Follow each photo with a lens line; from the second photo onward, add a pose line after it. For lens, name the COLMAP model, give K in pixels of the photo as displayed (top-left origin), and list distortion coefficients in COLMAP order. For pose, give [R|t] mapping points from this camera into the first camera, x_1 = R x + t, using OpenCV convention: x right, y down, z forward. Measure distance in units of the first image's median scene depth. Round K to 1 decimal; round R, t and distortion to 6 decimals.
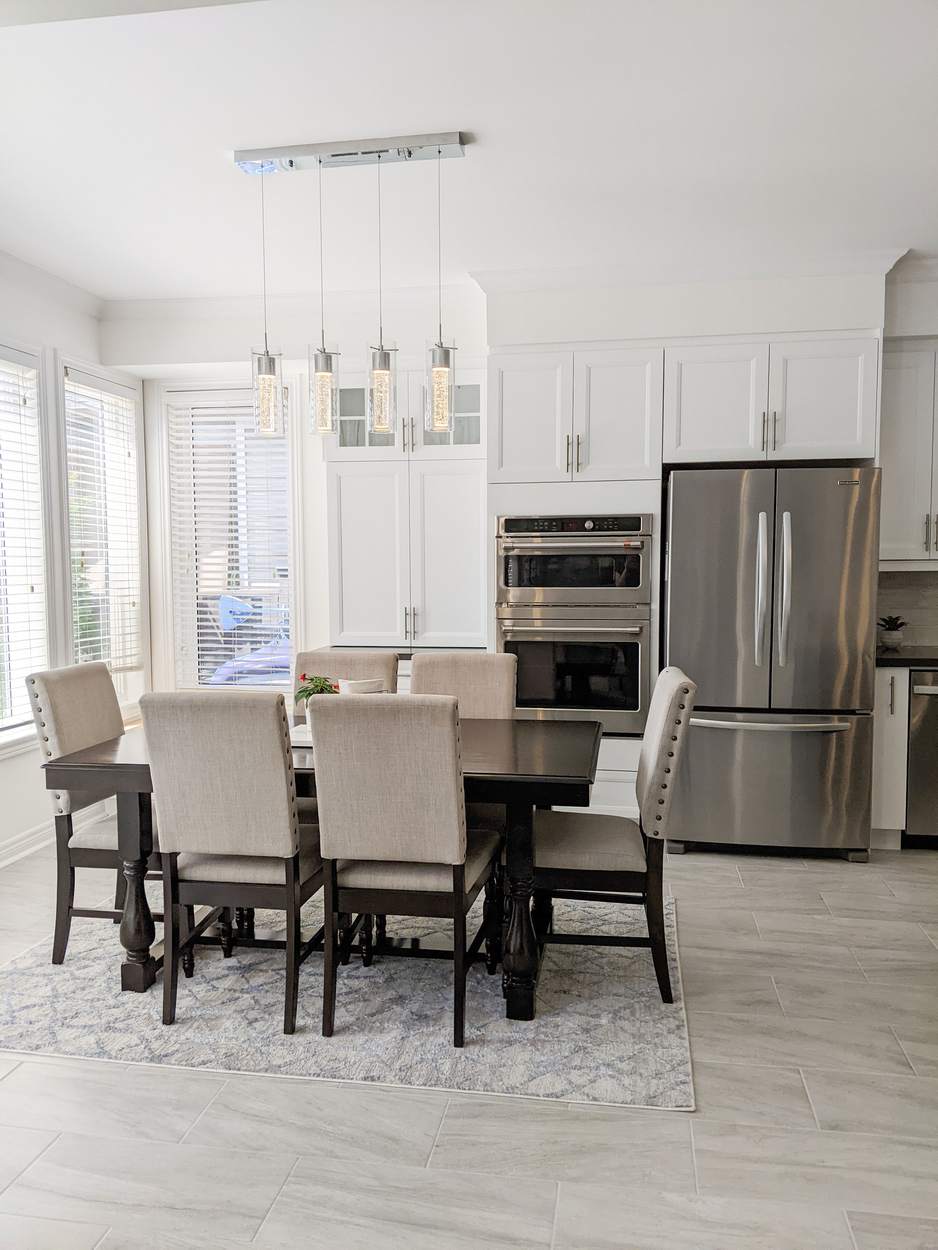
lens RADIAL K [[1004.1, 0, 425.6], [0, 1004.1, 625.1], [0, 0, 1]] dist [0.095358, -0.176448]
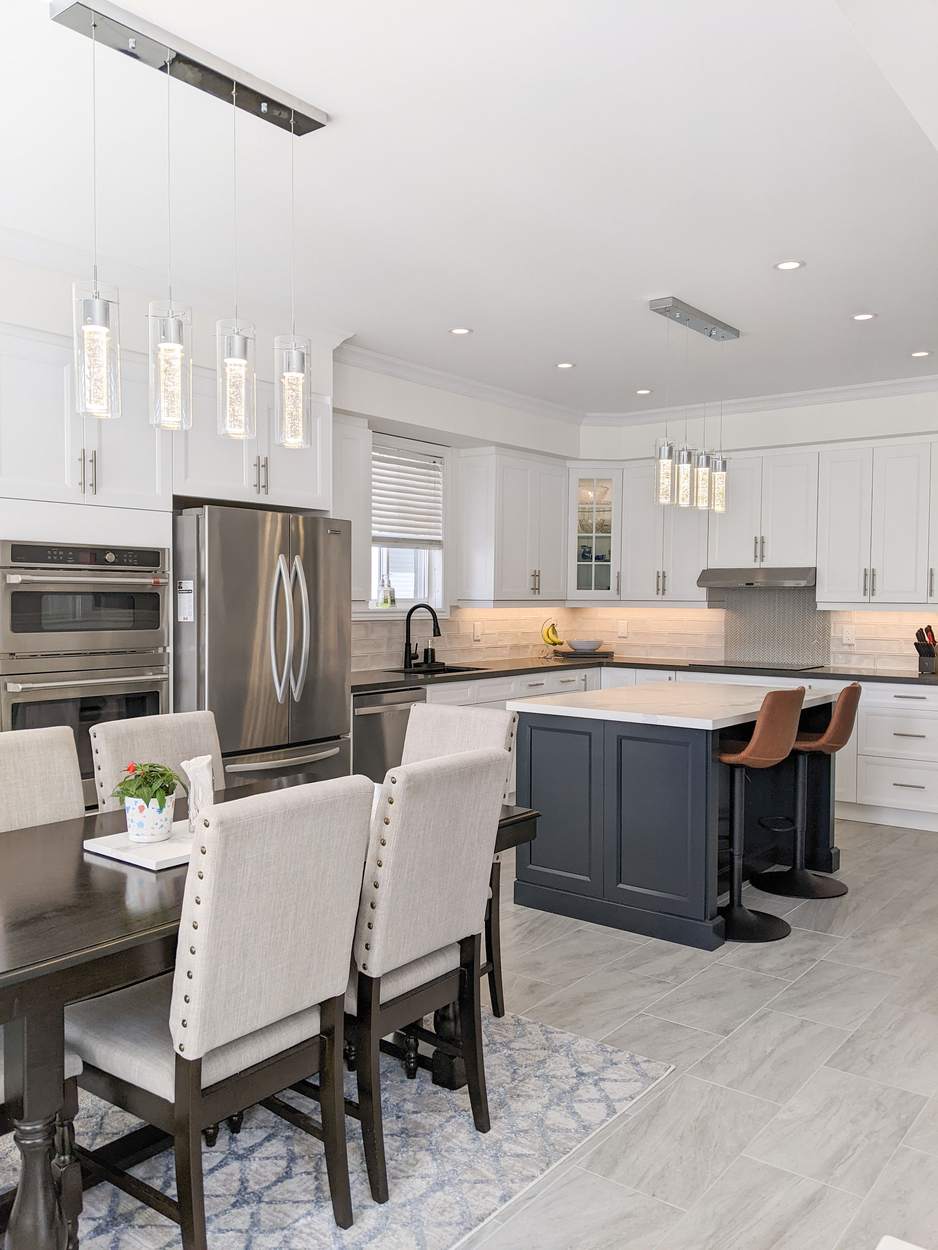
lens RADIAL K [[1009.2, 0, 465.4], [0, 1009.2, 628.8], [0, 0, 1]] dist [0.088431, -0.169601]
pose [[0.448982, -0.020897, 0.893296, -0.497419], [0.049955, 0.998750, -0.001745, -0.023790], [-0.892143, 0.045408, 0.449465, 0.365799]]
